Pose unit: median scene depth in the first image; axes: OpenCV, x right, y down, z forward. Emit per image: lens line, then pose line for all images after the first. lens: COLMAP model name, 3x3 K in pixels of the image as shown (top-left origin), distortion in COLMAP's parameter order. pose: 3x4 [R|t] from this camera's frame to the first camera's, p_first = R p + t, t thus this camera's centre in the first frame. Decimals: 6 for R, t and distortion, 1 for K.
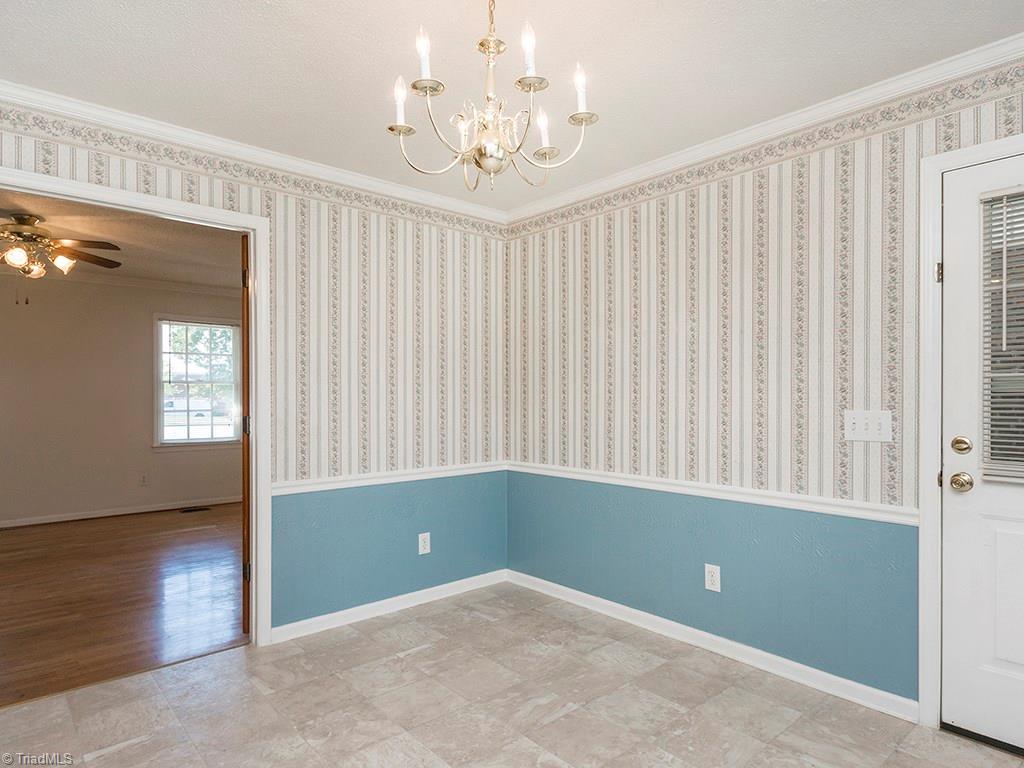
lens RADIAL K [[598.5, 0, 516.4], [0, 598.5, 397.8], [0, 0, 1]] dist [-0.015442, 0.013610]
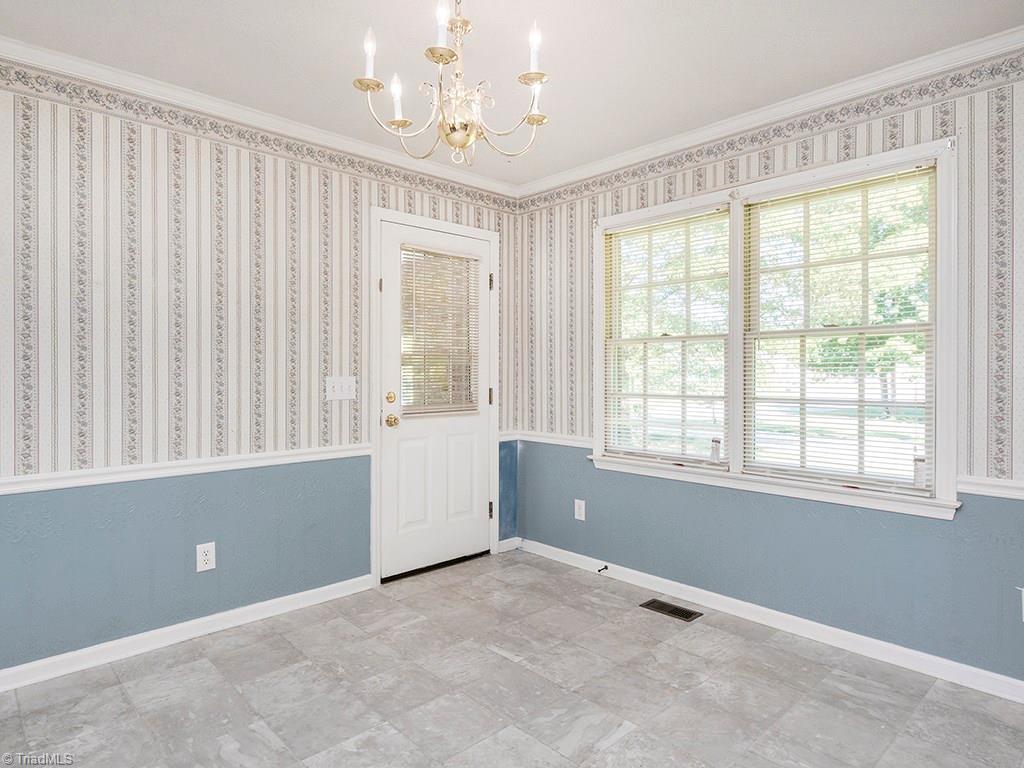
lens RADIAL K [[598.5, 0, 501.4], [0, 598.5, 379.3], [0, 0, 1]] dist [-0.015442, 0.013610]
pose [[-0.021560, -0.008223, 0.999734, -0.760728], [0.004624, 0.999955, 0.008325, 0.017861], [-0.999757, 0.004802, -0.021521, 0.668900]]
